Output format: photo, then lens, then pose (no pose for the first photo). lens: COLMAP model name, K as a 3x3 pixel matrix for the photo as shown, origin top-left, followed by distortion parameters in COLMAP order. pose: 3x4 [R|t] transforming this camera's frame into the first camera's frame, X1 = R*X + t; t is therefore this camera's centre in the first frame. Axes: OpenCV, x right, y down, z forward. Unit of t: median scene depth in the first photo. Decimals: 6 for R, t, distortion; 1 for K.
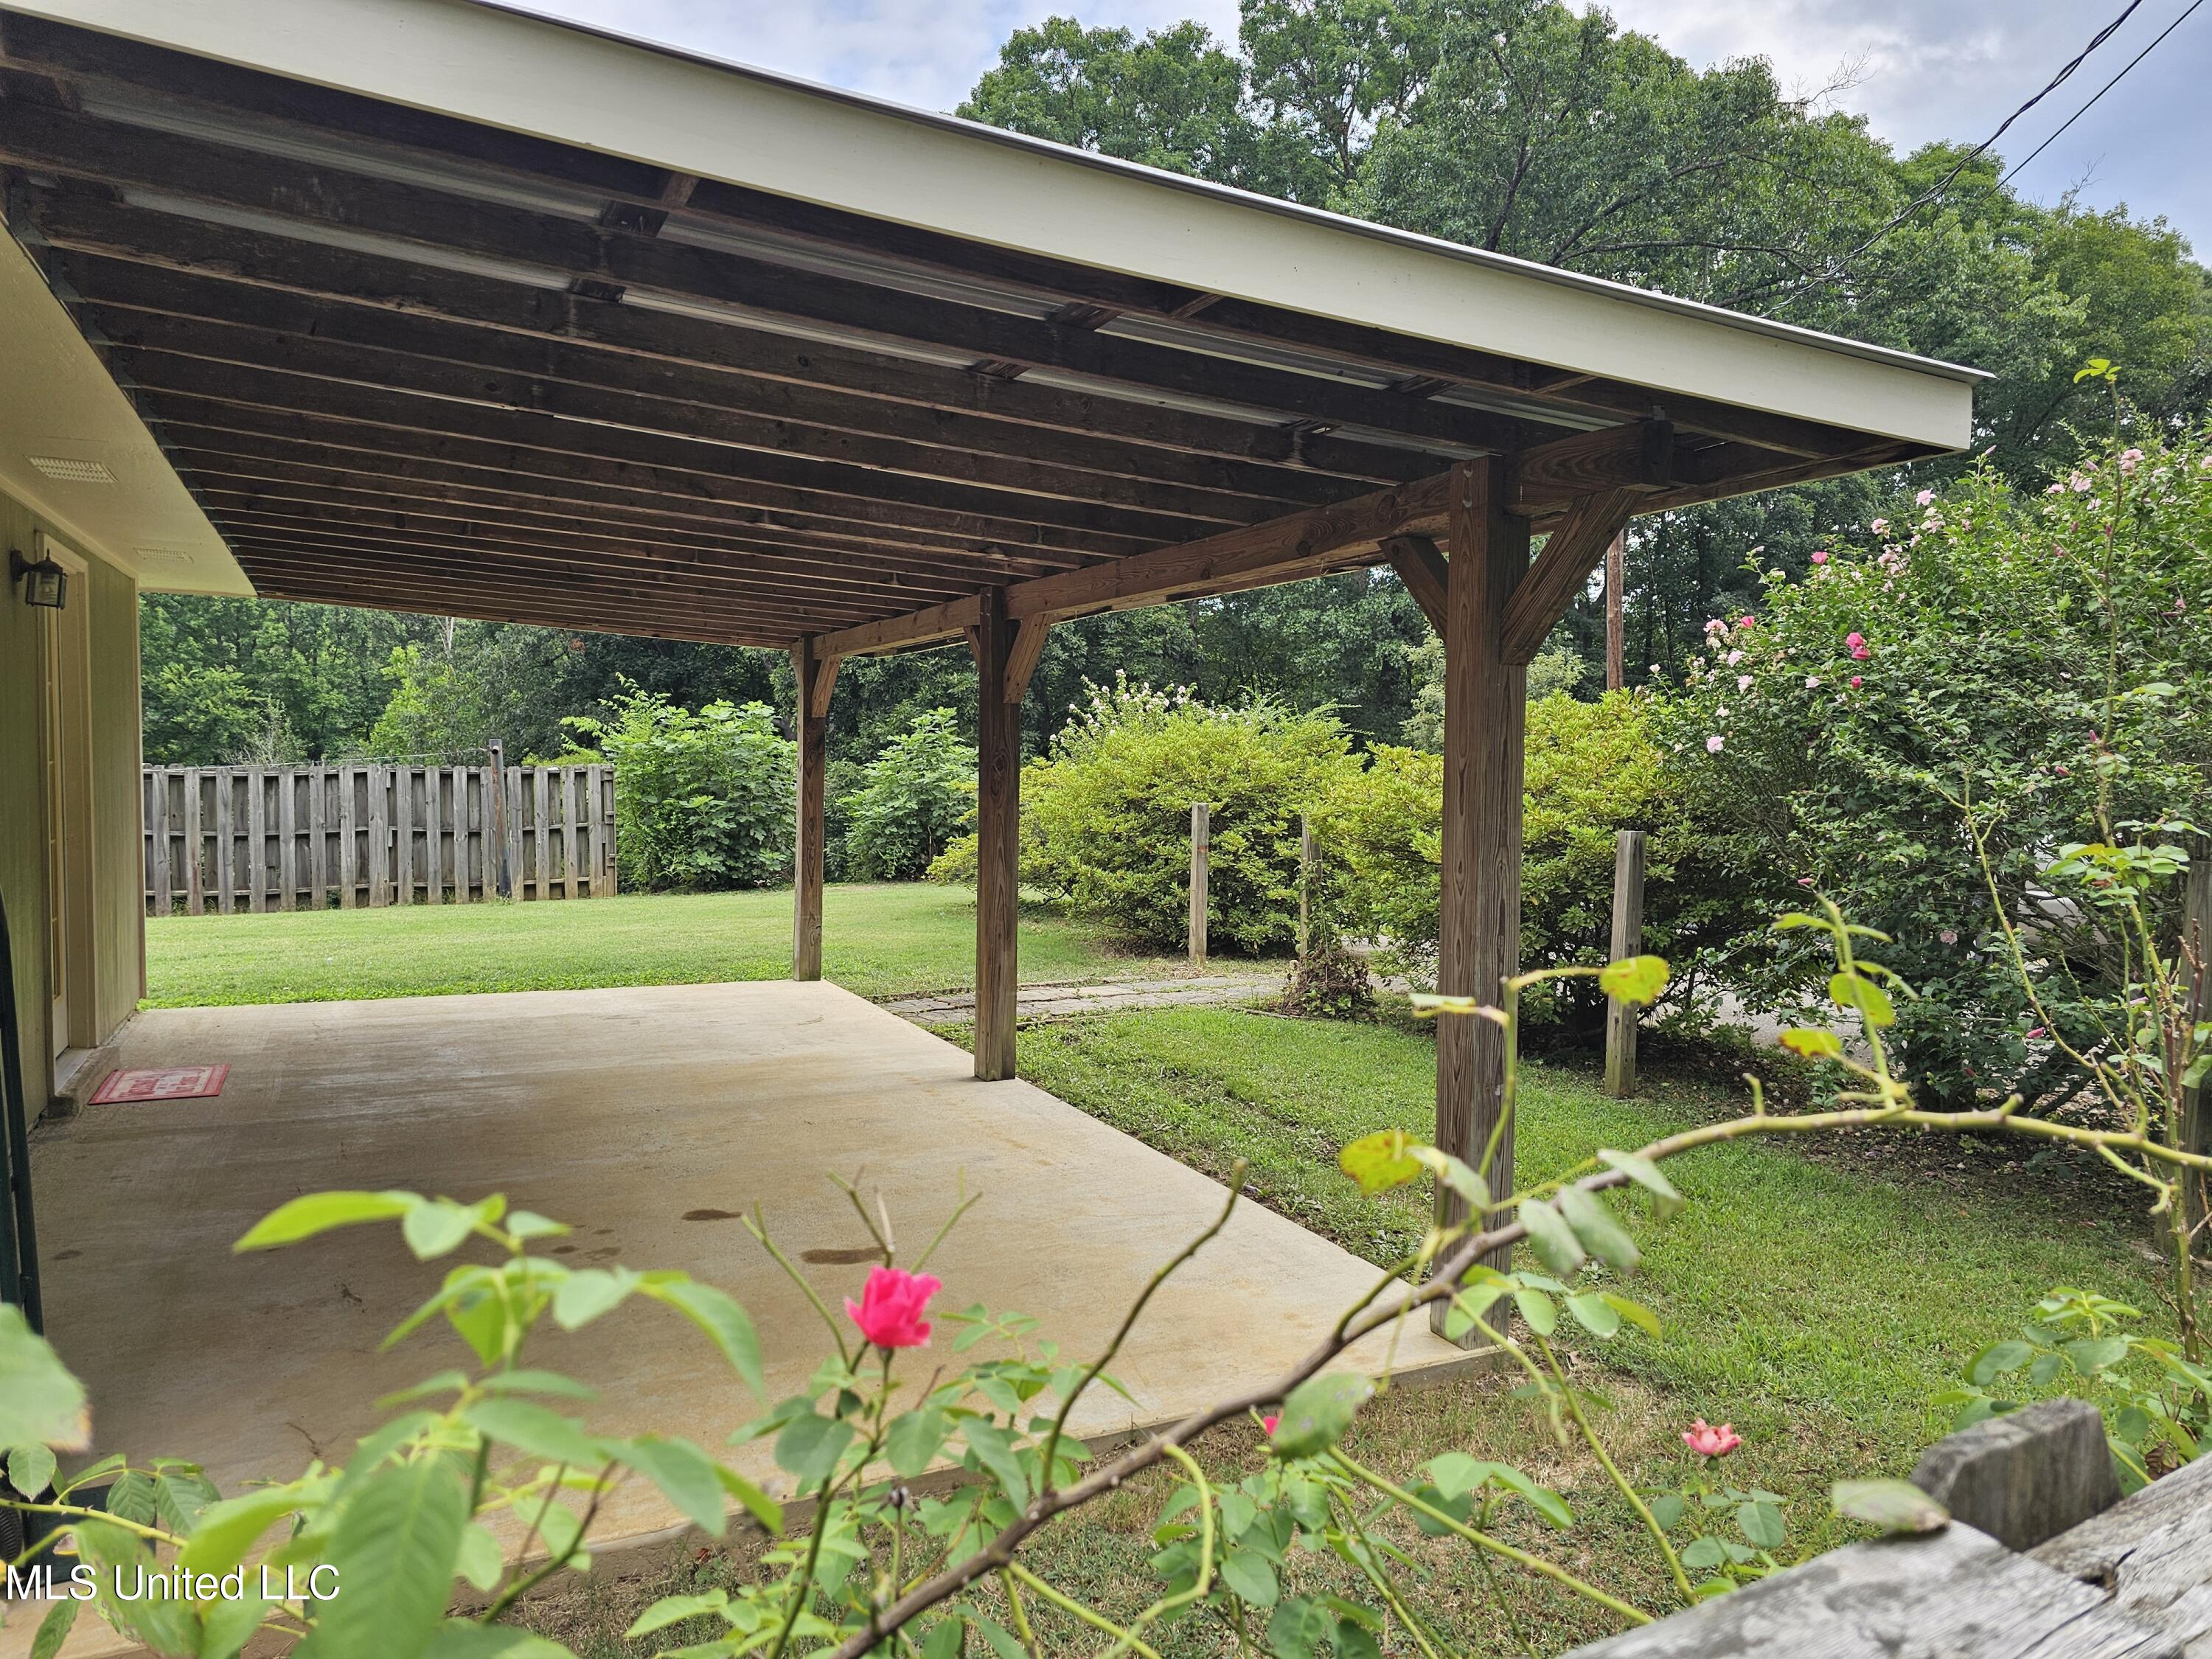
lens RADIAL K [[1459.7, 0, 1106.0], [0, 1459.7, 829.5], [0, 0, 1]] dist [0.034982, -0.027945]
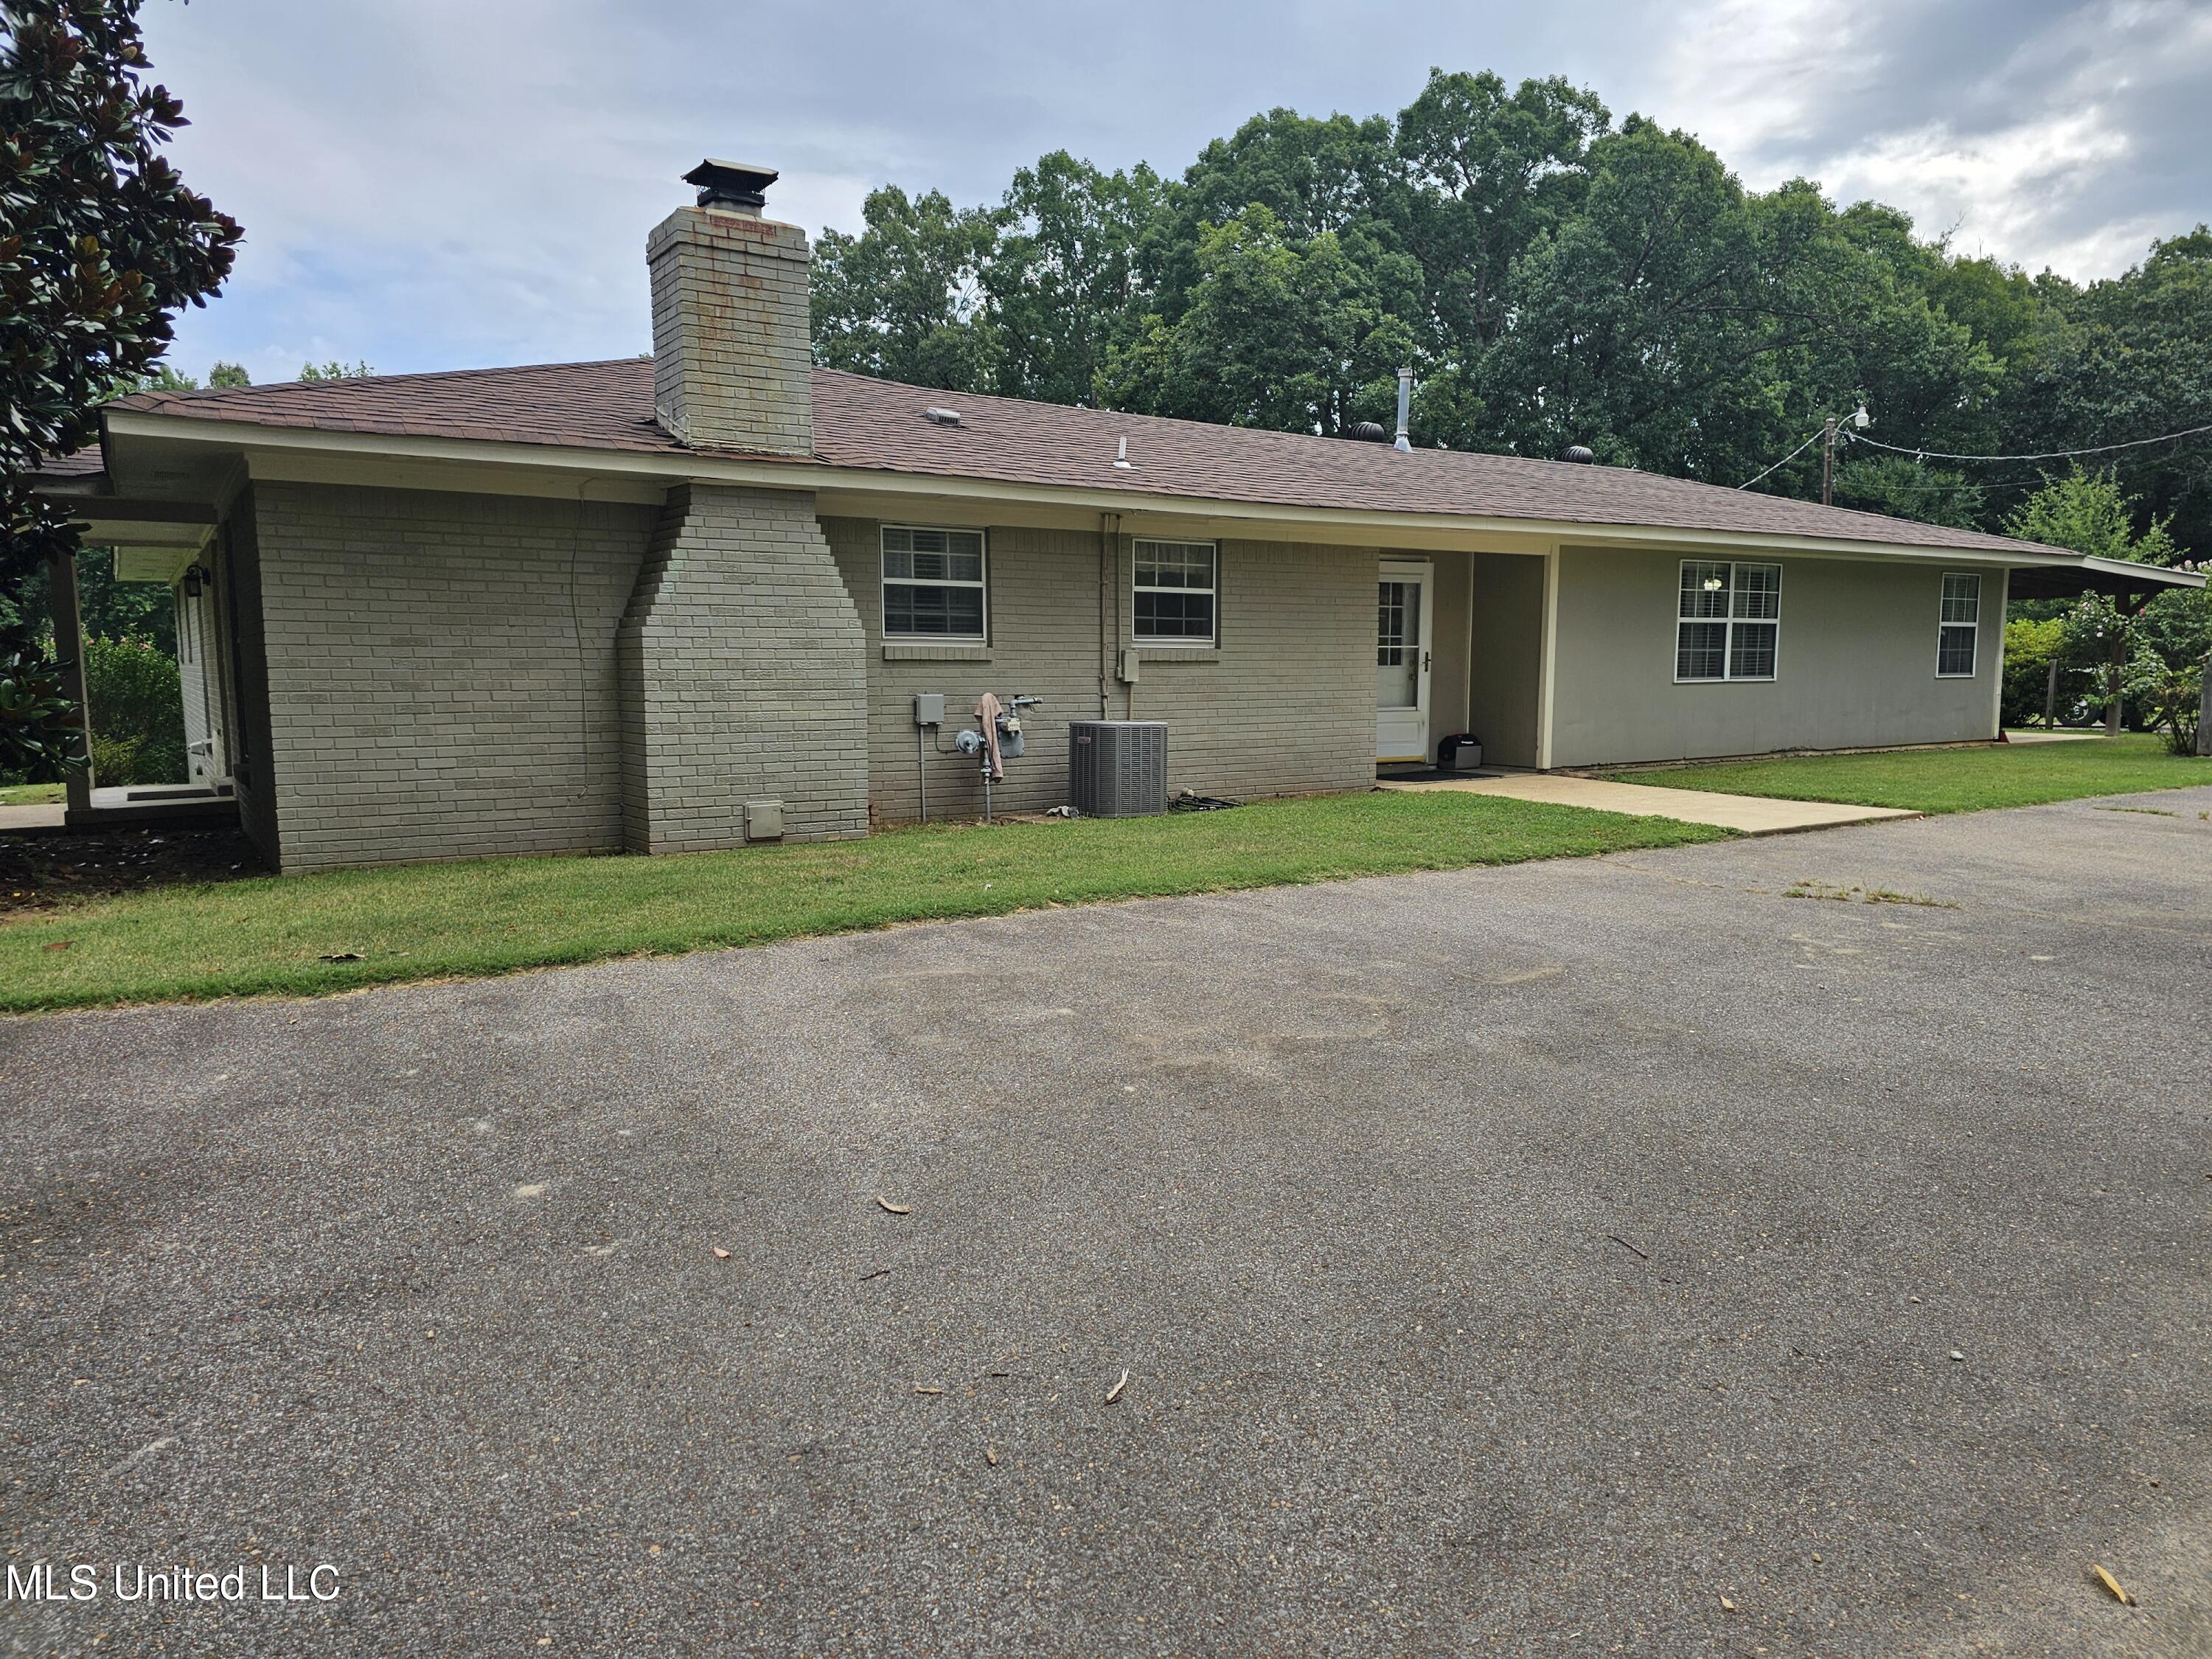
lens RADIAL K [[1459.7, 0, 1106.0], [0, 1459.7, 829.5], [0, 0, 1]] dist [0.034982, -0.027945]
pose [[0.992210, -0.023643, 0.122316, -0.492795], [0.015960, 0.997860, 0.063414, 0.031195], [-0.123554, -0.060967, 0.990463, -0.478480]]
